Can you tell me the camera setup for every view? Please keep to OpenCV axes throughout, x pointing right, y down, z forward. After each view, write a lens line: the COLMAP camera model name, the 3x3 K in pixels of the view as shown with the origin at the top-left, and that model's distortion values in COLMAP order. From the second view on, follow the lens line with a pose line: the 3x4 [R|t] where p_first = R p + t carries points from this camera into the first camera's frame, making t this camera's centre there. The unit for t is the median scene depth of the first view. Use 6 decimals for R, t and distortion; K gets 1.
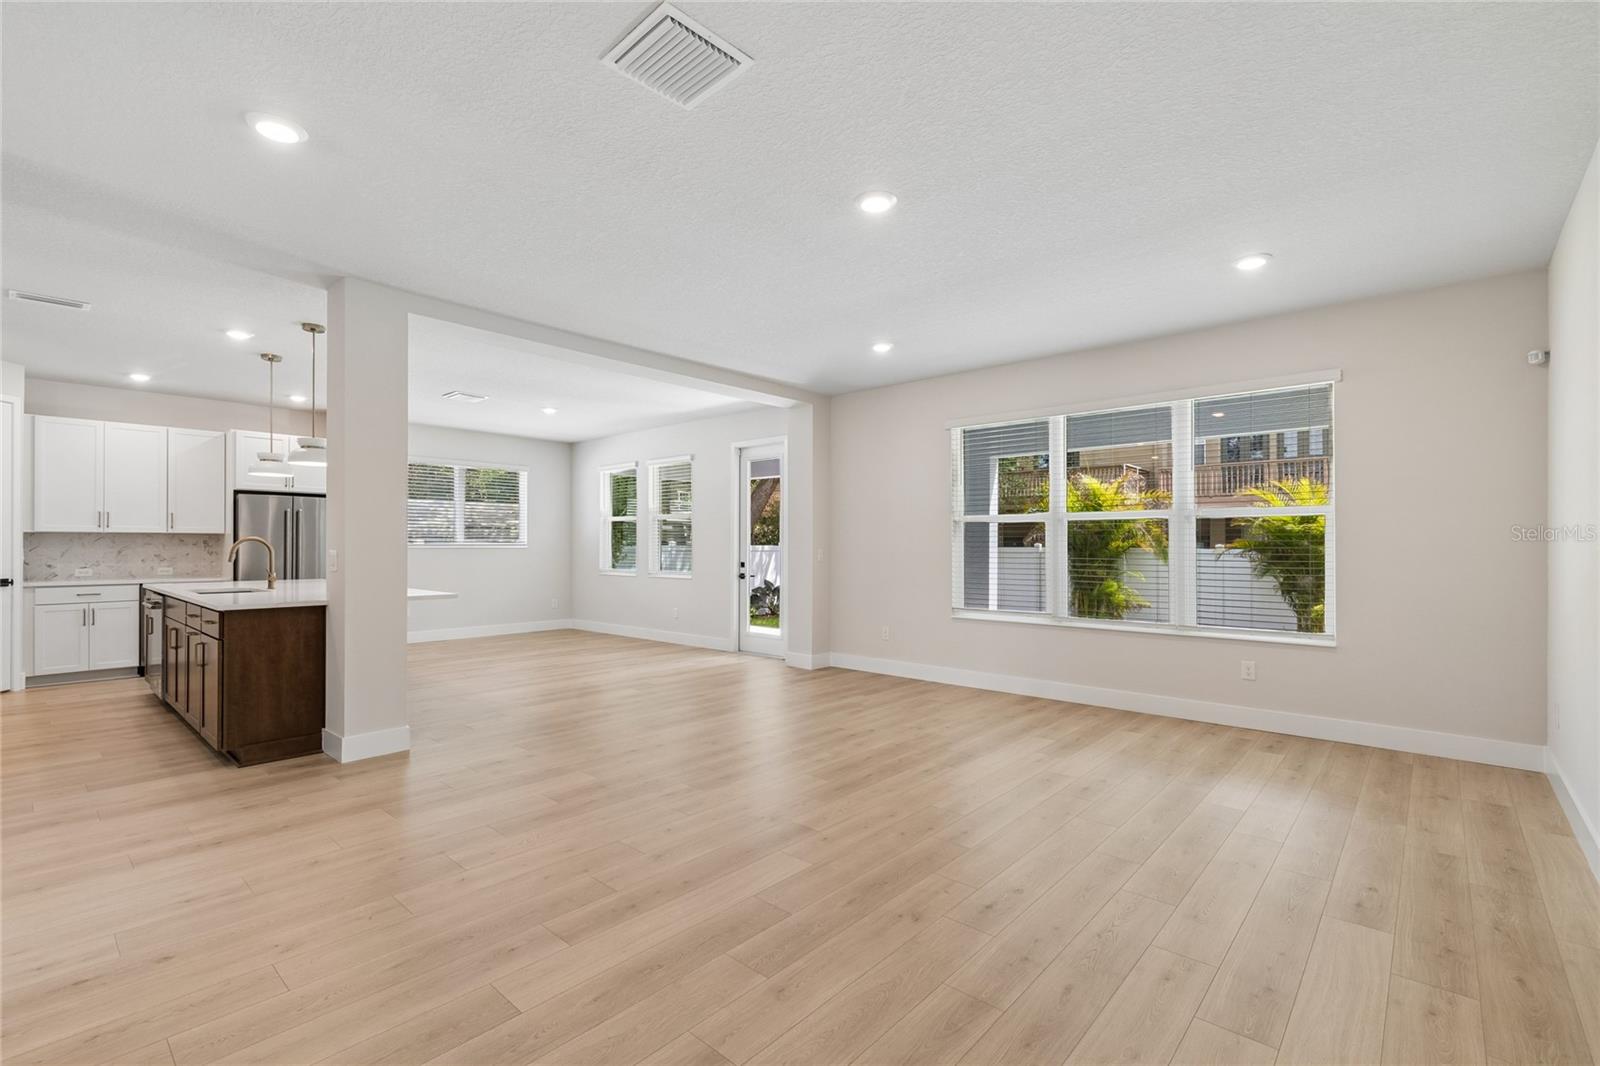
lens RADIAL K [[725.7, 0, 786.8], [0, 725.7, 541.6], [0, 0, 1]] dist [0.001901, 0.000322]
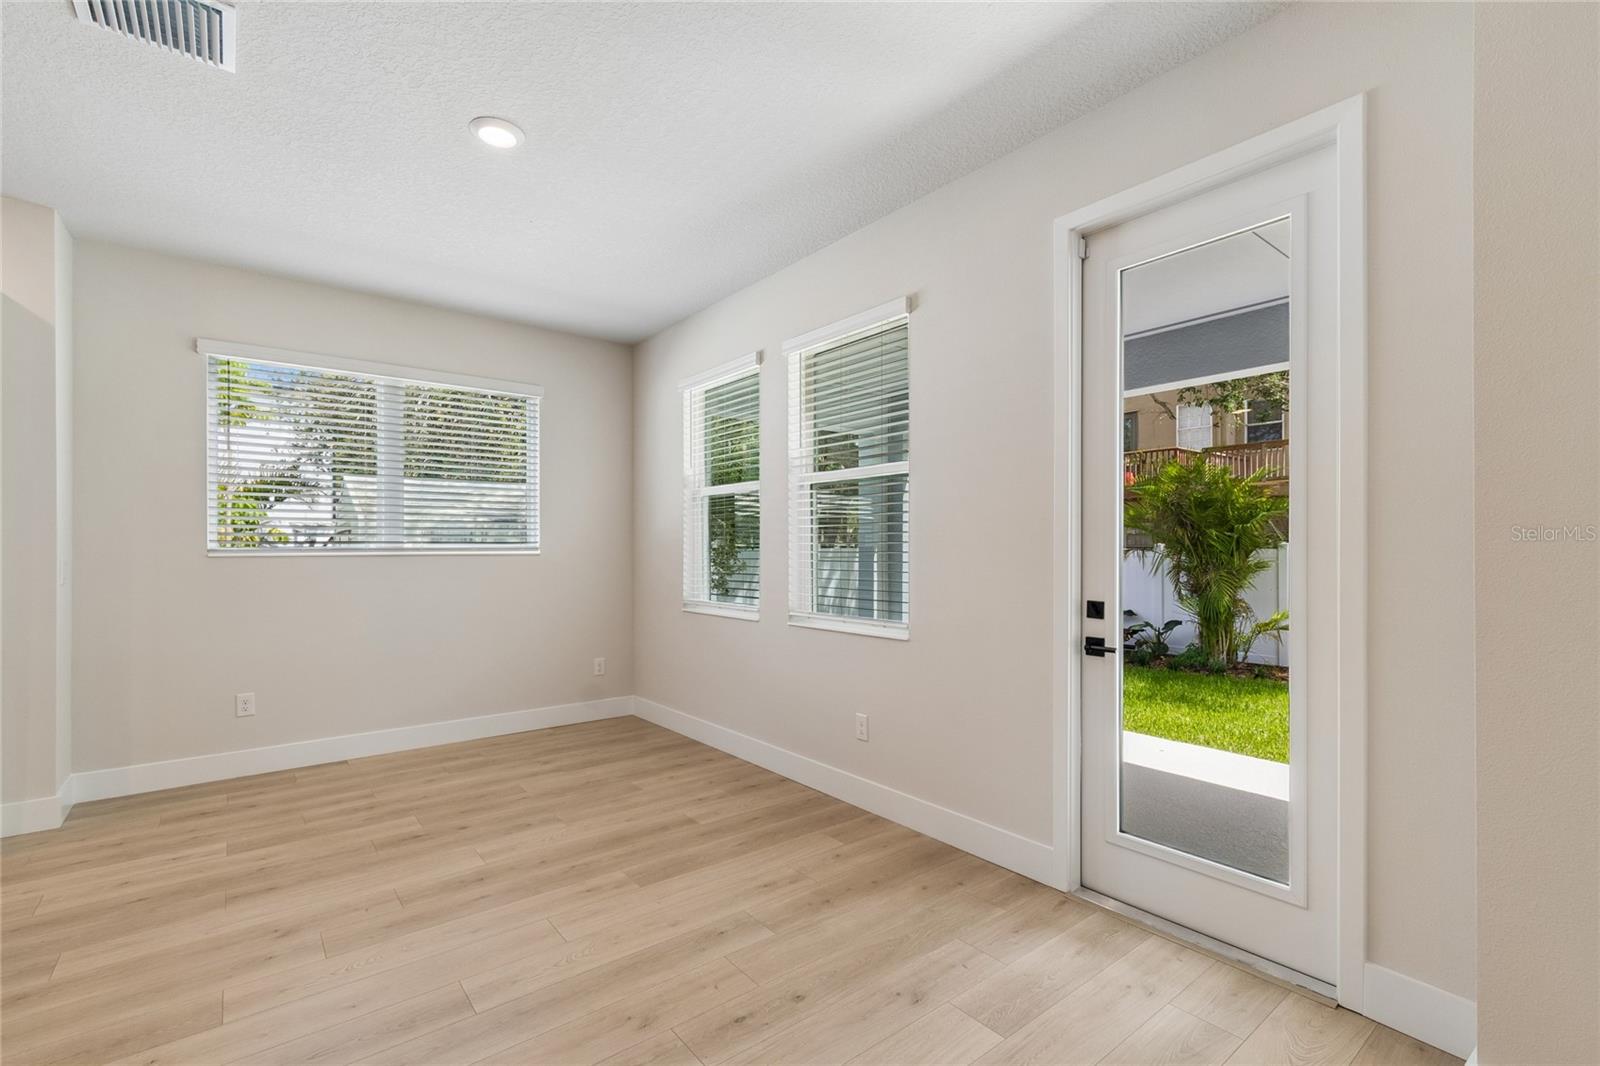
lens RADIAL K [[697.7, 0, 789.2], [0, 697.7, 550.9], [0, 0, 1]] dist [0.000415, -0.000055]
pose [[0.986427, -0.000931, -0.164198, -0.172708], [0.002511, 0.999953, 0.009417, 0.004578], [0.164182, -0.009701, 0.986382, 0.842566]]
